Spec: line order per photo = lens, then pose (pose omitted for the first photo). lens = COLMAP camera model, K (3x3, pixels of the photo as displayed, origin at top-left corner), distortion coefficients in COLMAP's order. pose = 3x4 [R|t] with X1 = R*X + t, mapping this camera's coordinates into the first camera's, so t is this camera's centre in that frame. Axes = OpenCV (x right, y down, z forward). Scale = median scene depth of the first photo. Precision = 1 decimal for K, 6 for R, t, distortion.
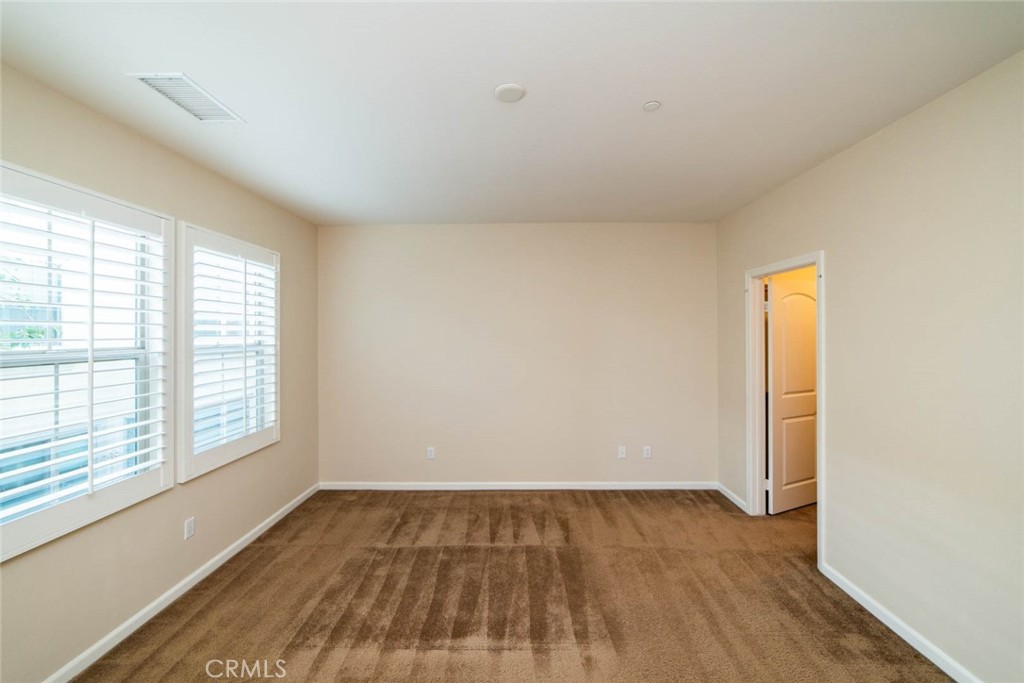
lens RADIAL K [[403.6, 0, 532.6], [0, 403.6, 328.0], [0, 0, 1]] dist [-0.021409, 0.006498]
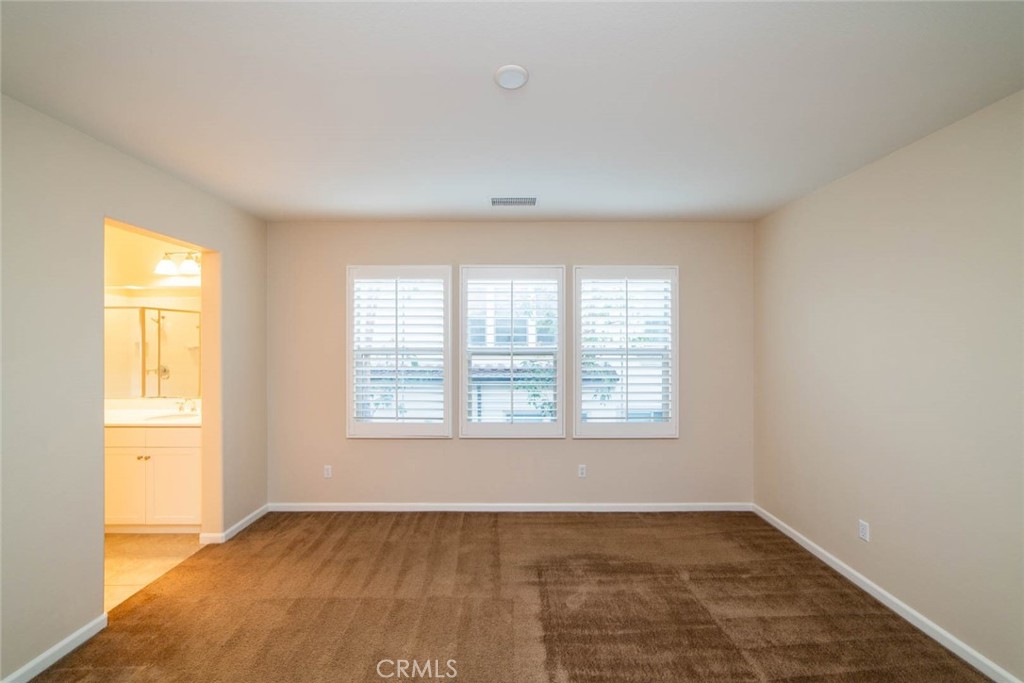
lens RADIAL K [[400.5, 0, 509.6], [0, 400.5, 337.1], [0, 0, 1]] dist [-0.013906, 0.008001]
pose [[-0.006224, -0.001824, -0.999979, 0.483202], [0.011795, 0.999929, -0.001897, 0.003171], [0.999911, -0.011807, -0.006202, 0.578292]]
